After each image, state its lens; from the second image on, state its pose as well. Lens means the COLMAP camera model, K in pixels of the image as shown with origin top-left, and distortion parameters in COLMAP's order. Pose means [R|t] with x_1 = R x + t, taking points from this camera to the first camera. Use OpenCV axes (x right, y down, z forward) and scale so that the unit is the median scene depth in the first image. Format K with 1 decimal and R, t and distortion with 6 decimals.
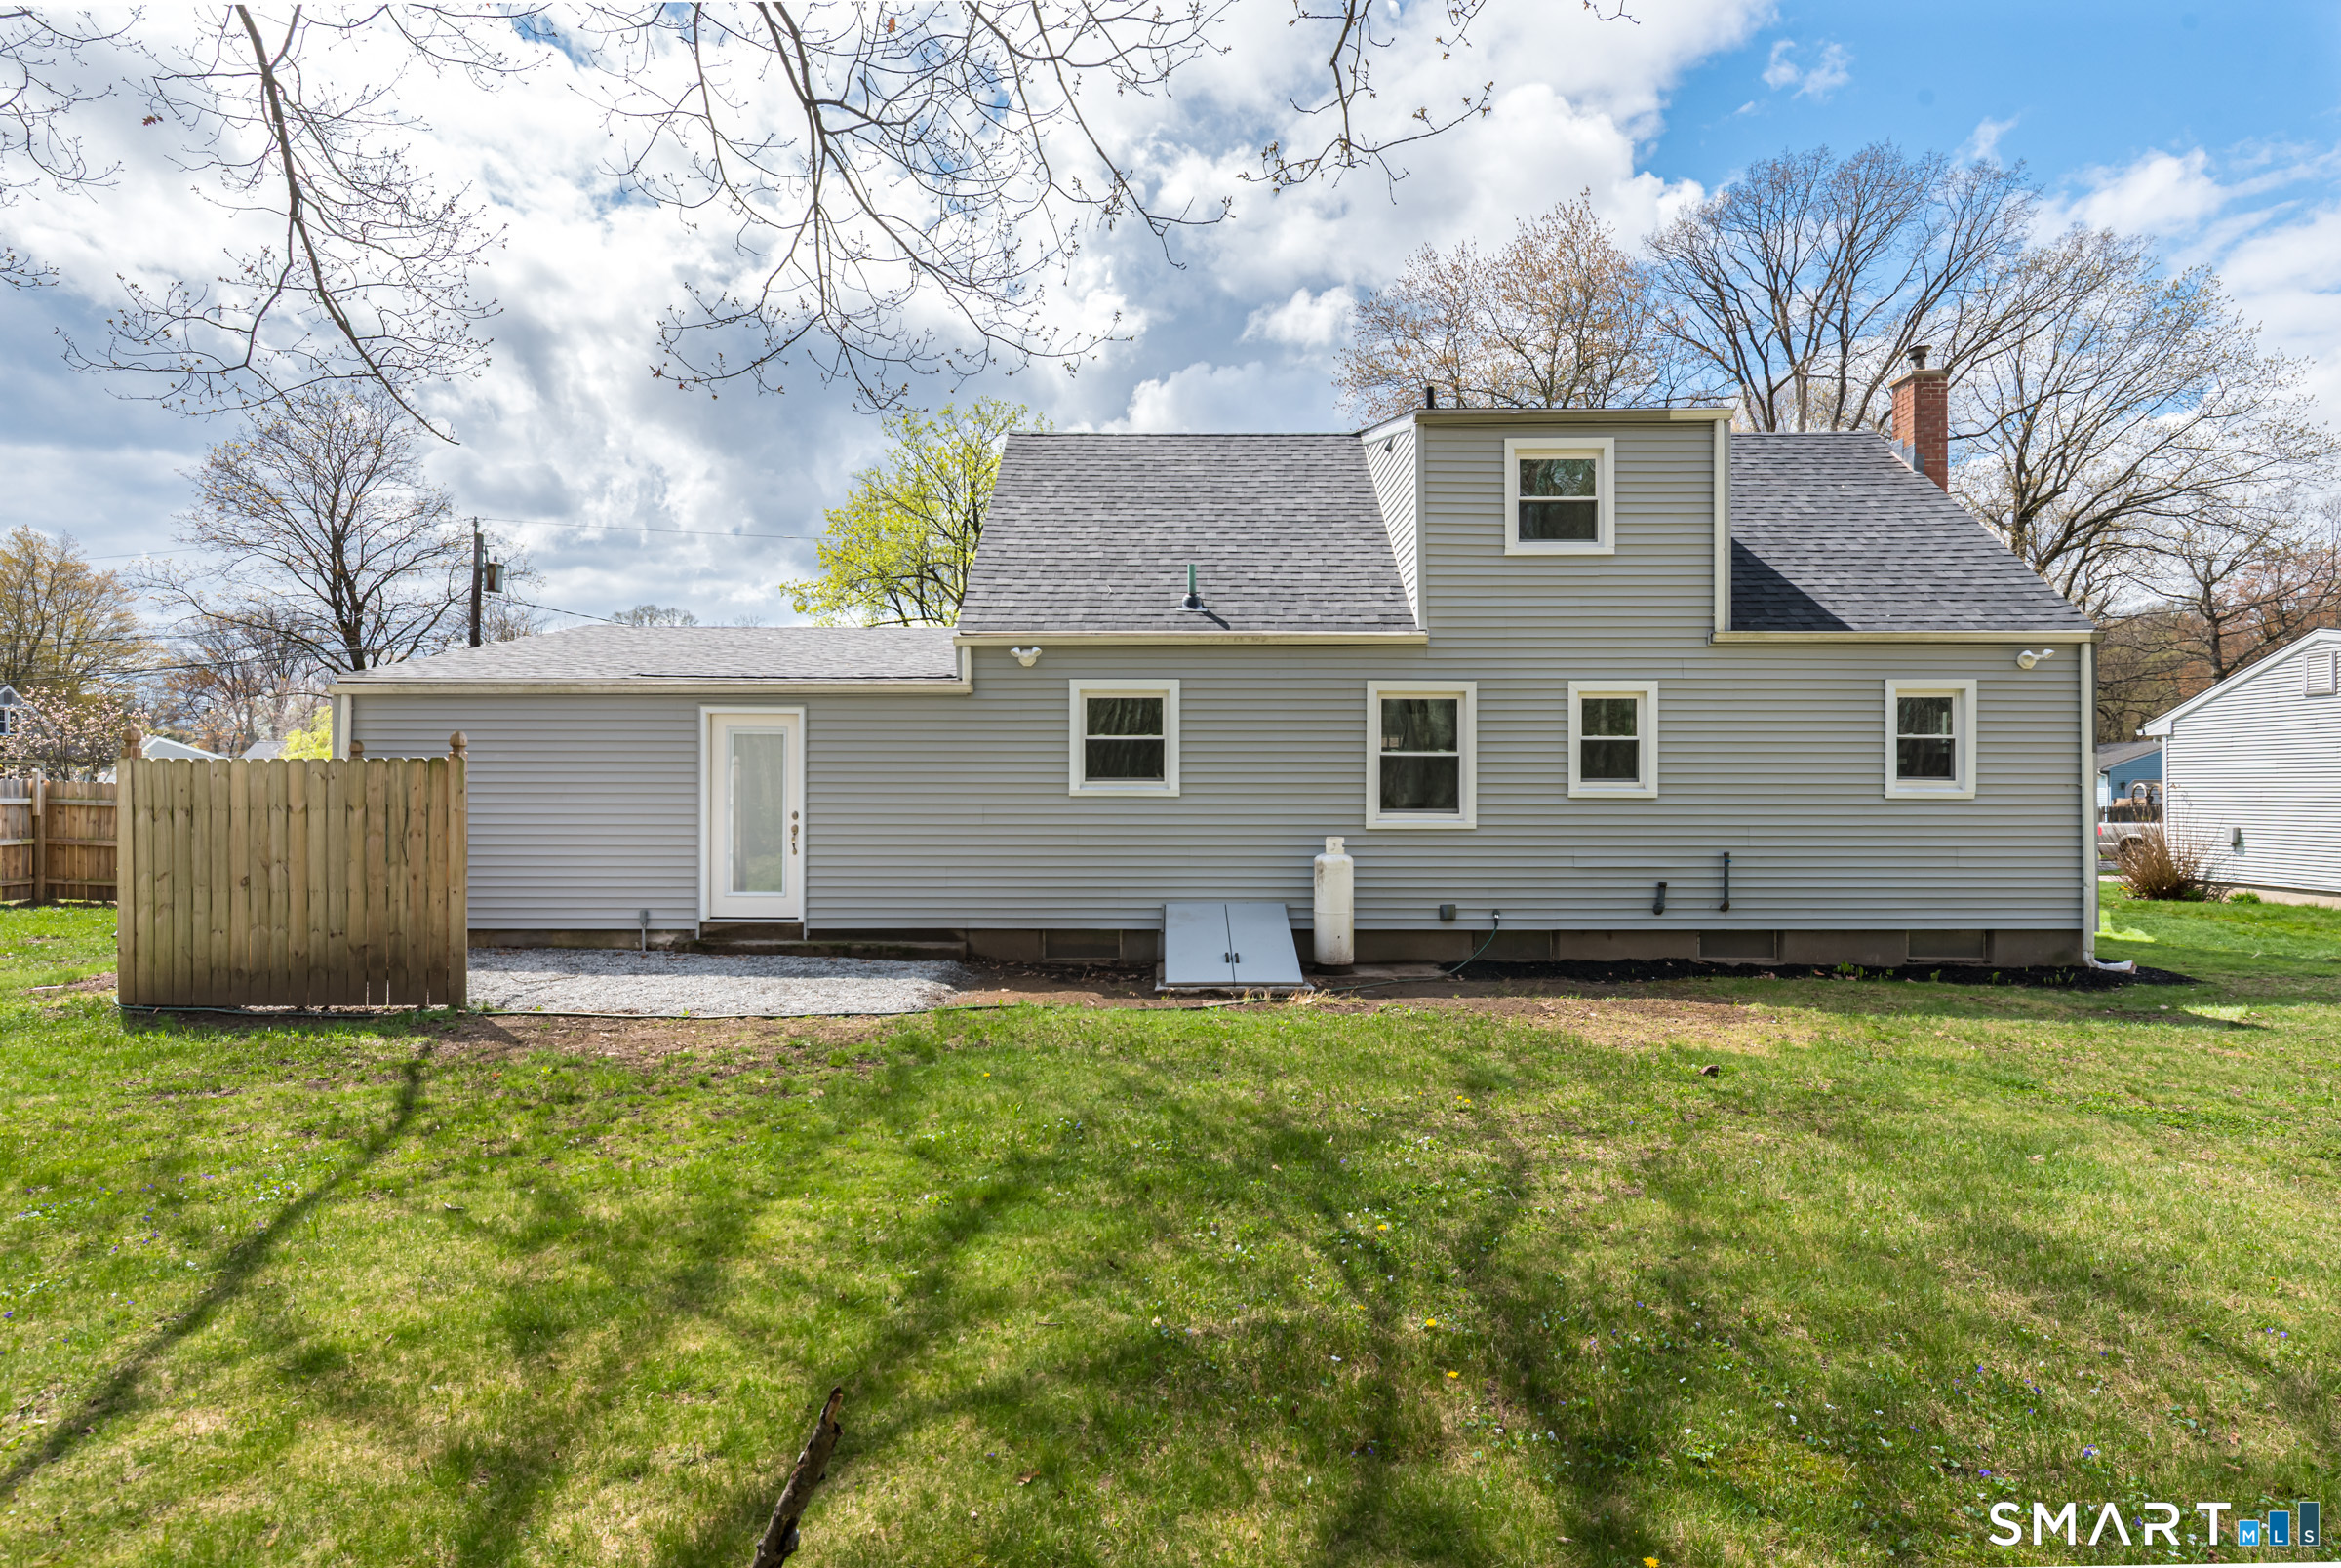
lens RADIAL K [[1154.8, 0, 1170.5], [0, 1154.8, 784.0], [0, 0, 1]] dist [-0.001174, -0.000111]
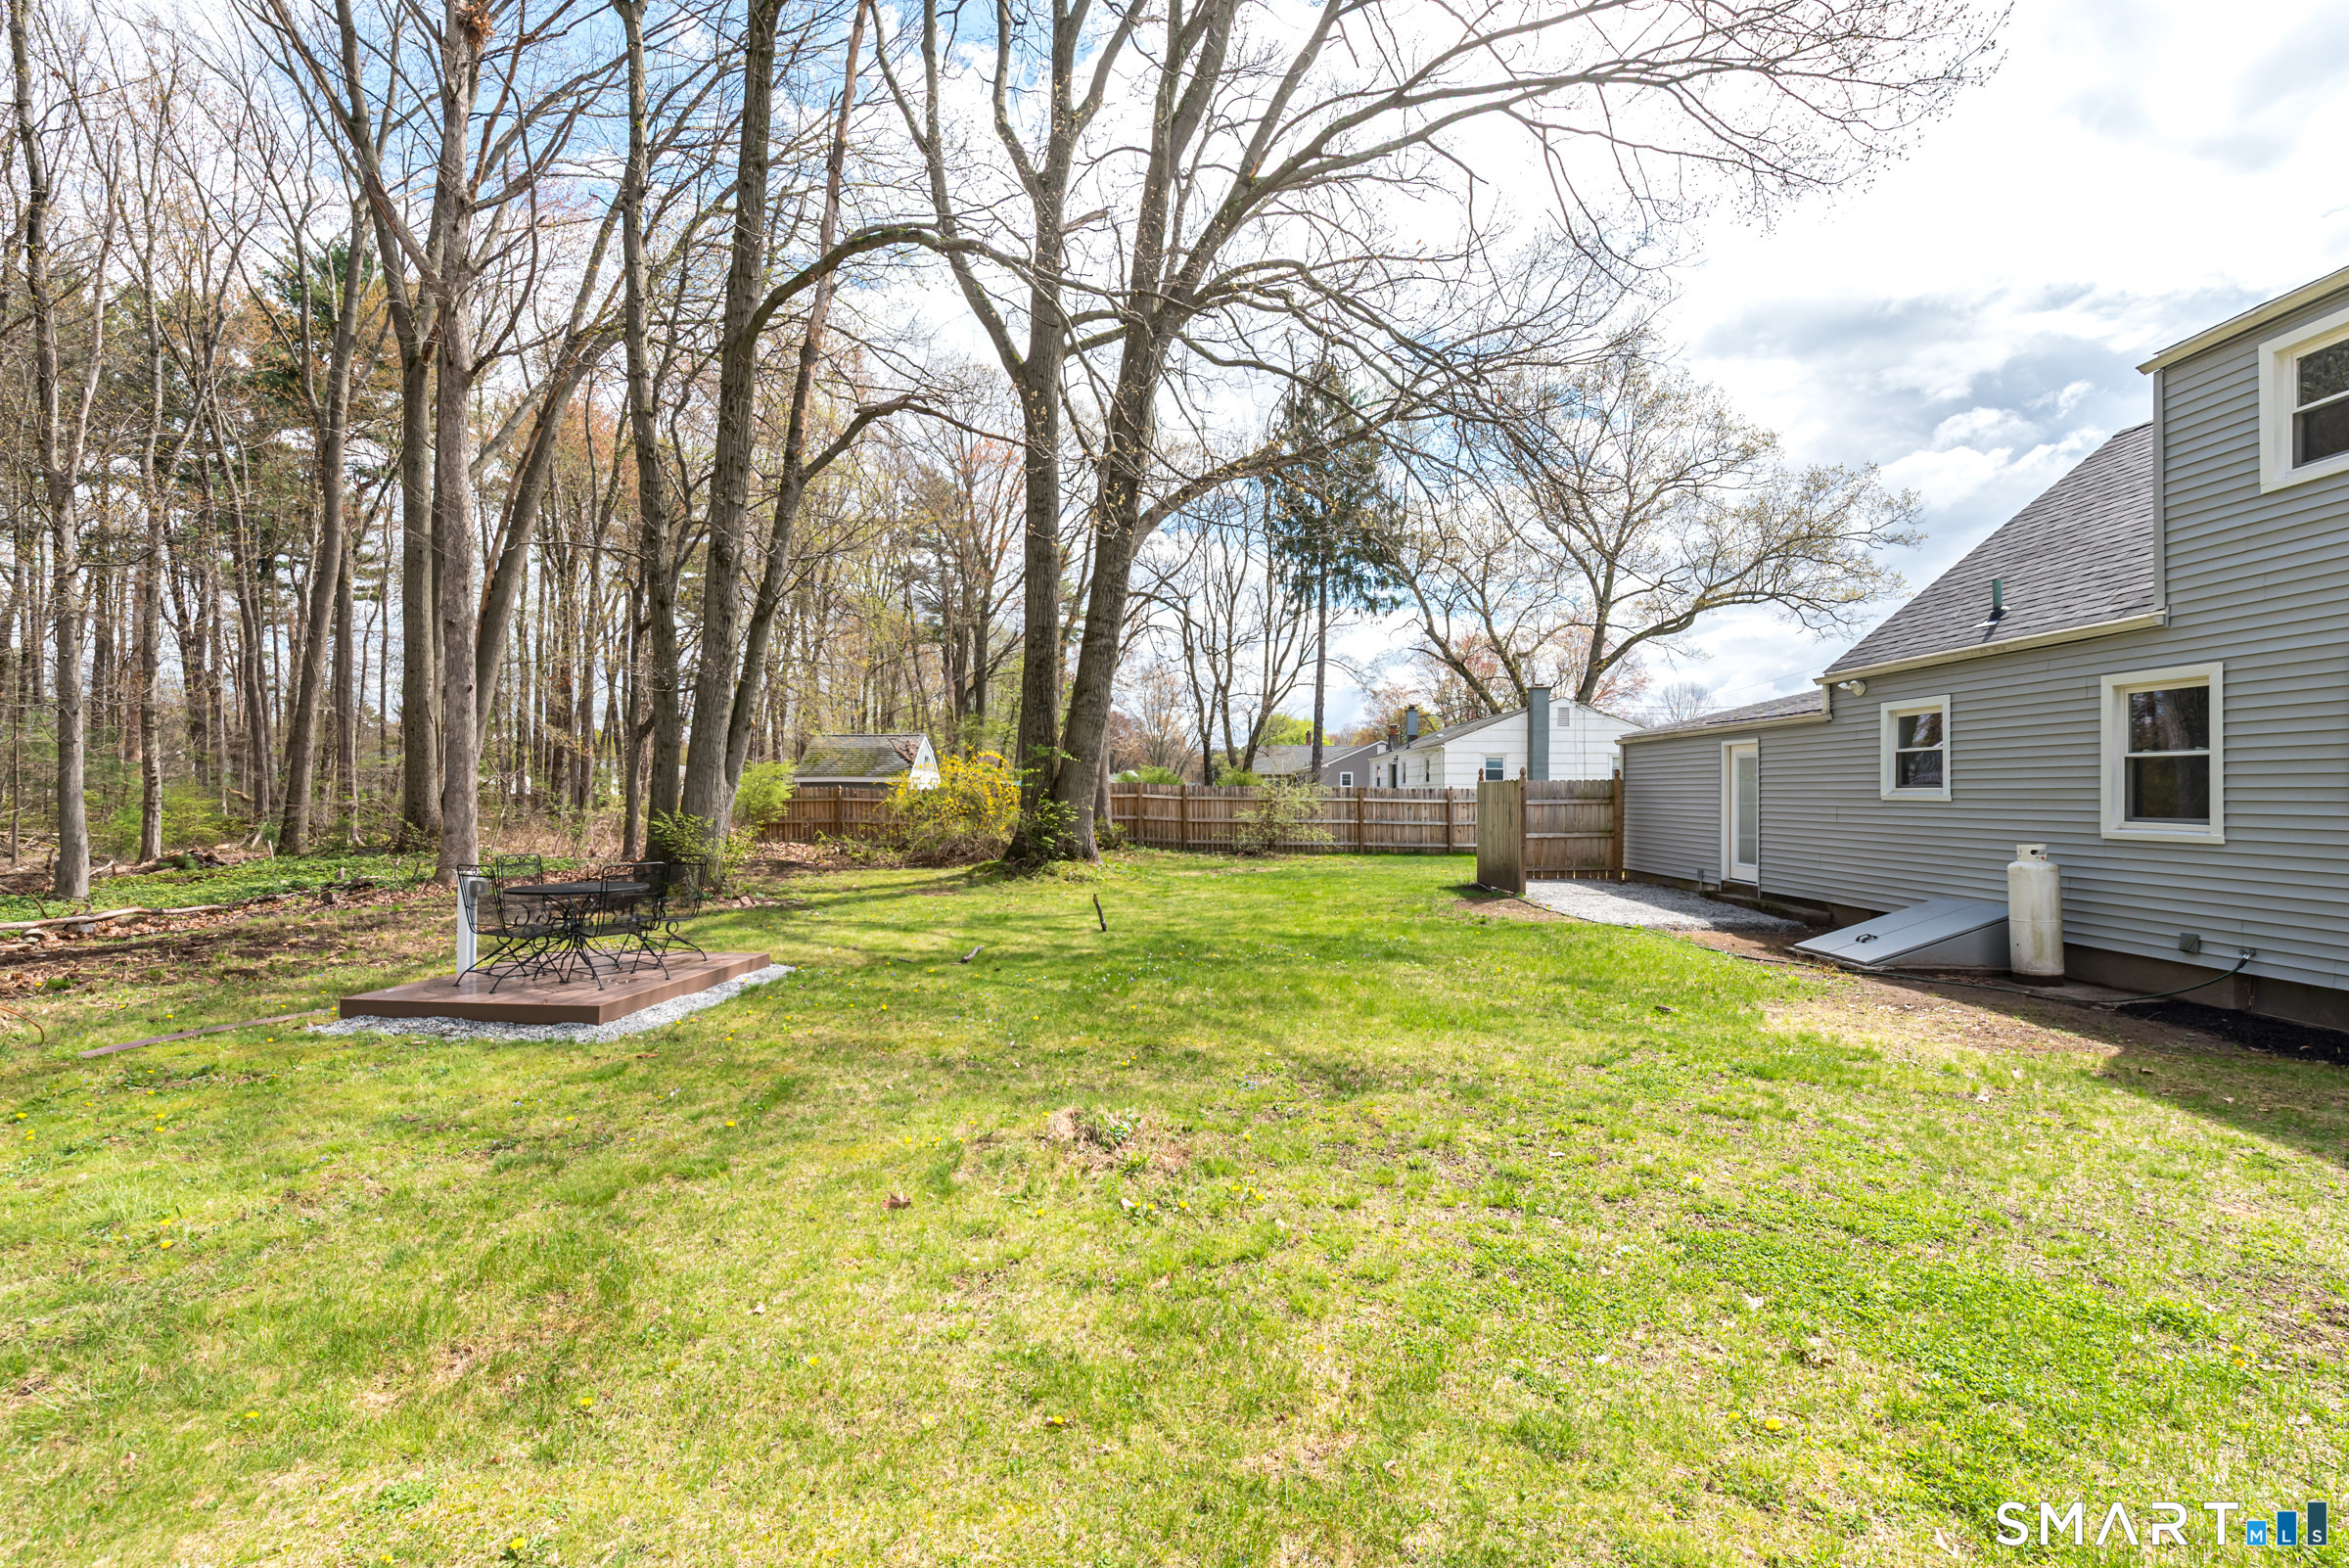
lens RADIAL K [[1046.9, 0, 1159.9], [0, 1046.9, 791.6], [0, 0, 1]] dist [-0.000466, 0.000318]
pose [[-0.043498, -0.002167, -0.999051, 1.024539], [0.002259, 0.999995, -0.002267, 0.002119], [0.999051, -0.002356, -0.043493, 0.290966]]
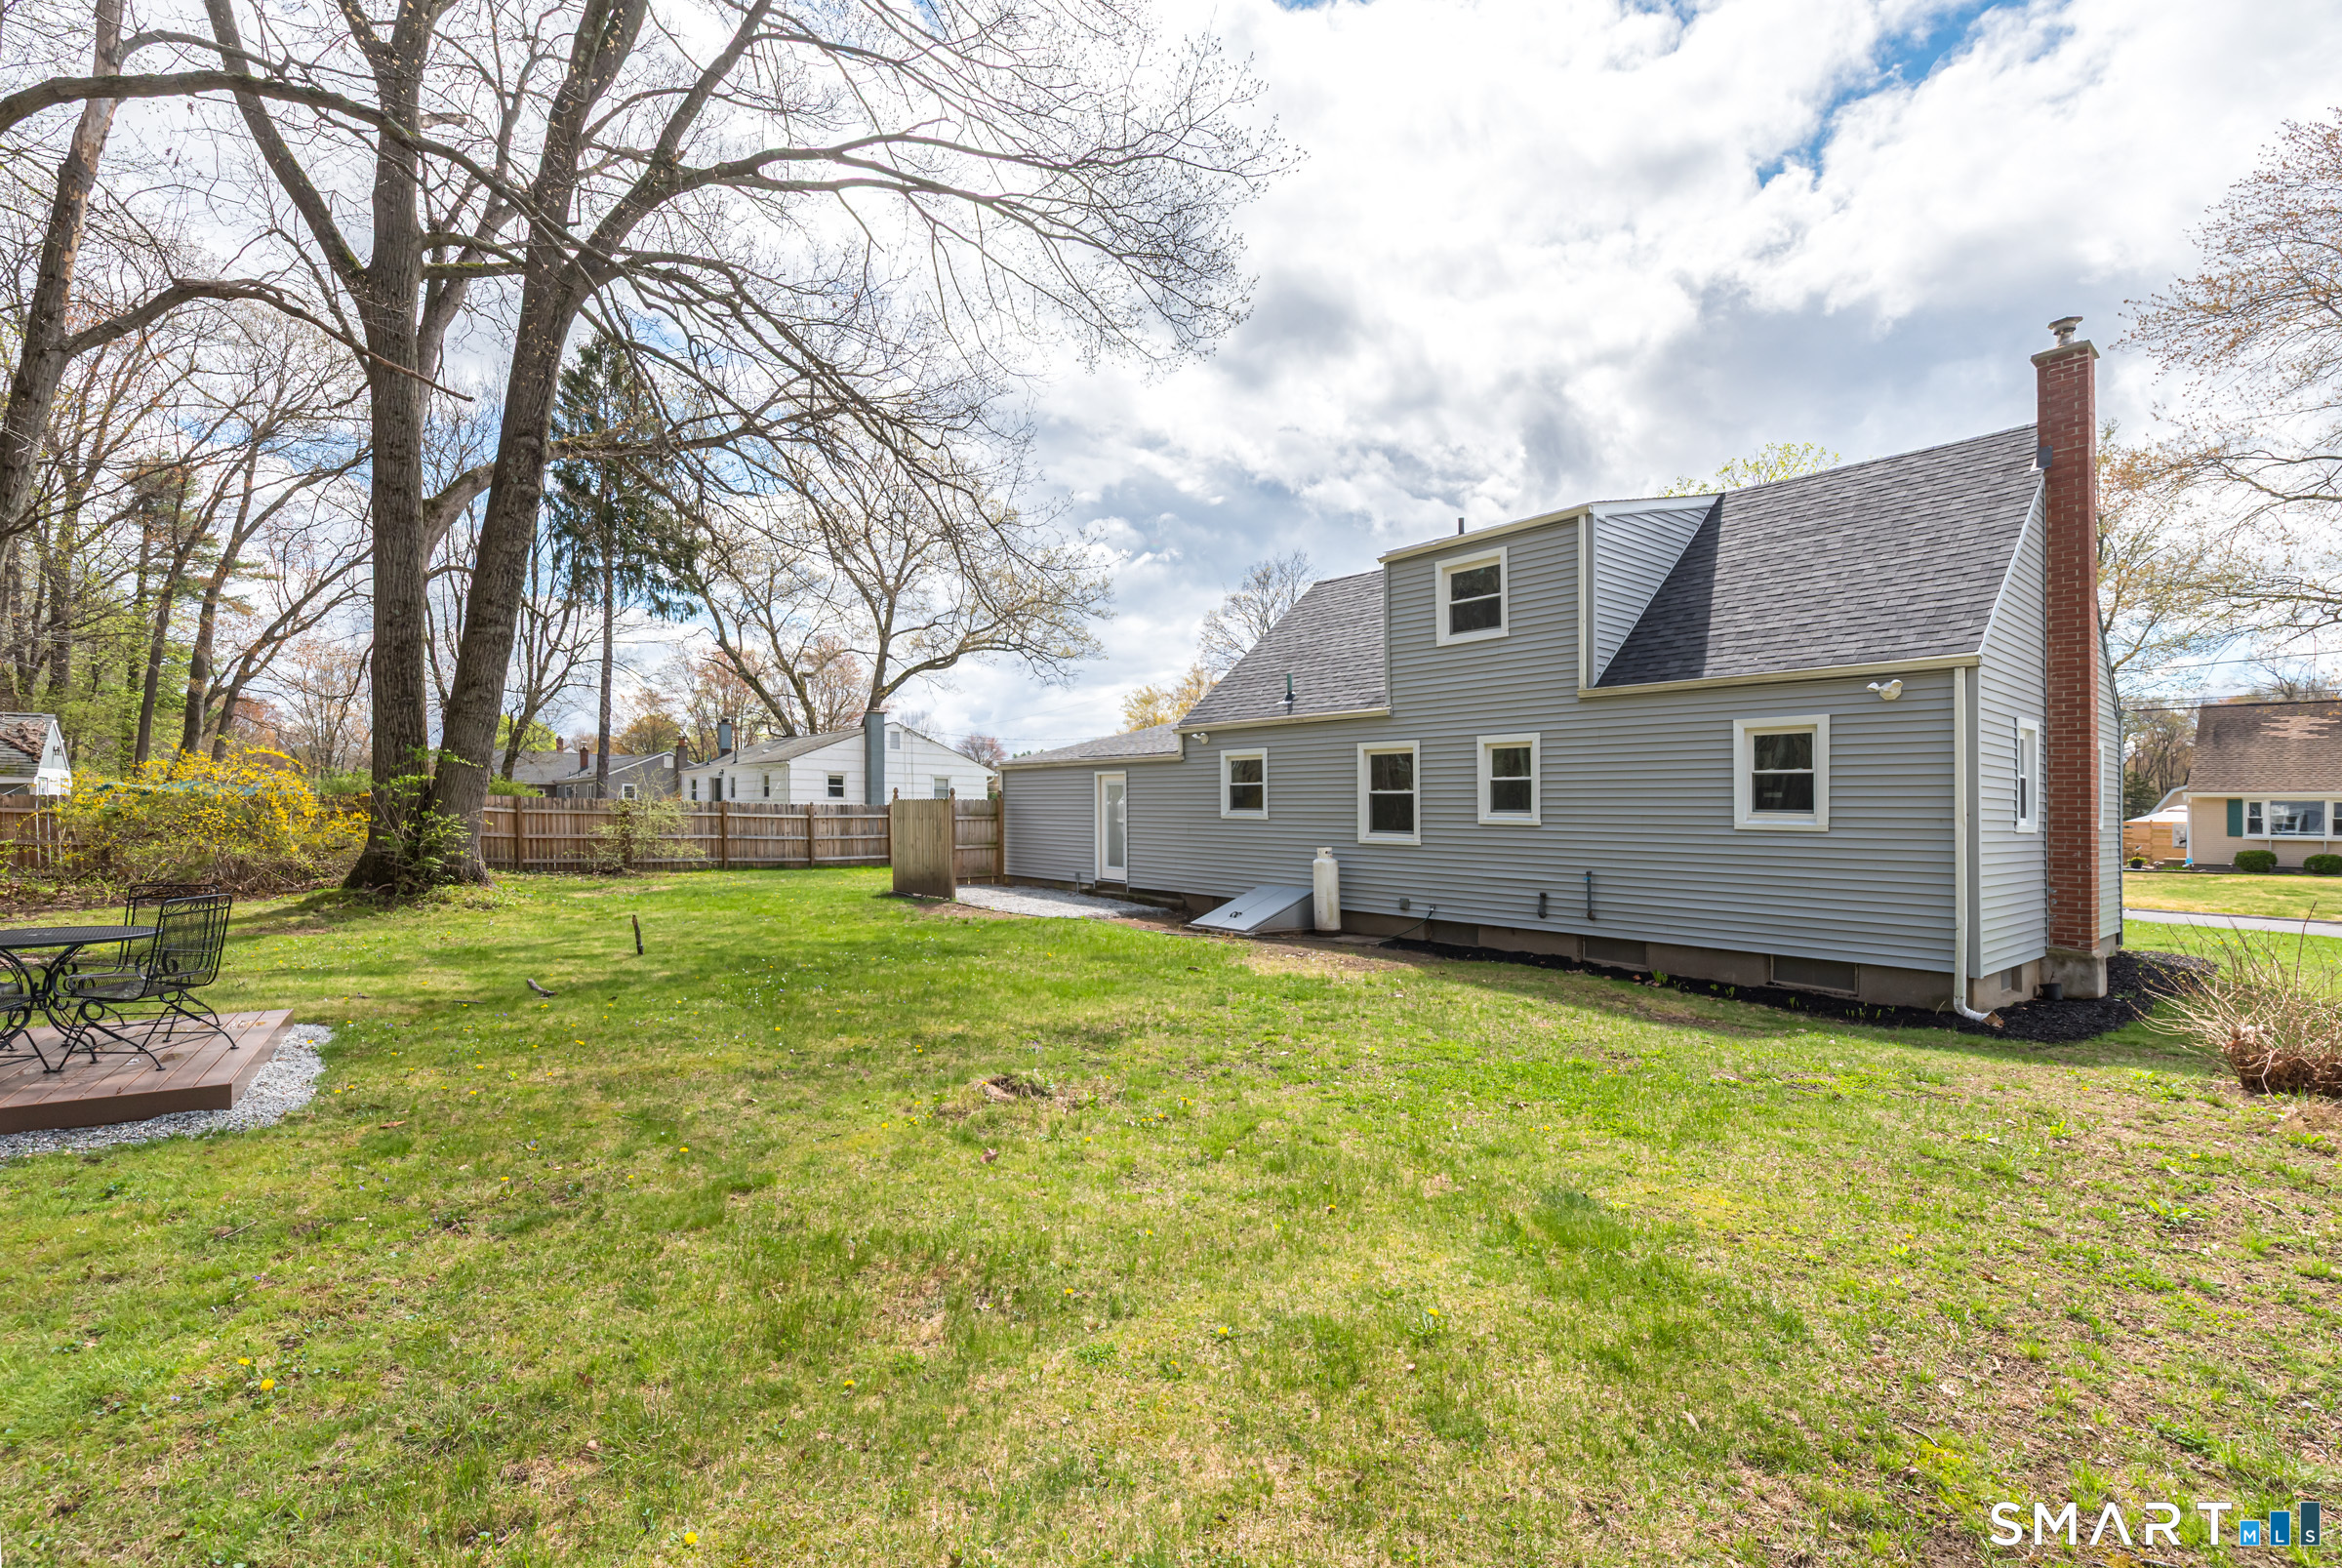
lens RADIAL K [[1043.7, 0, 1156.4], [0, 1043.7, 791.5], [0, 0, 1]] dist [-0.000466, 0.000318]
pose [[0.626491, -0.009218, -0.779374, 1.045733], [-0.009414, 0.999768, -0.019392, 0.001180], [0.779372, 0.019486, 0.626258, -0.039481]]
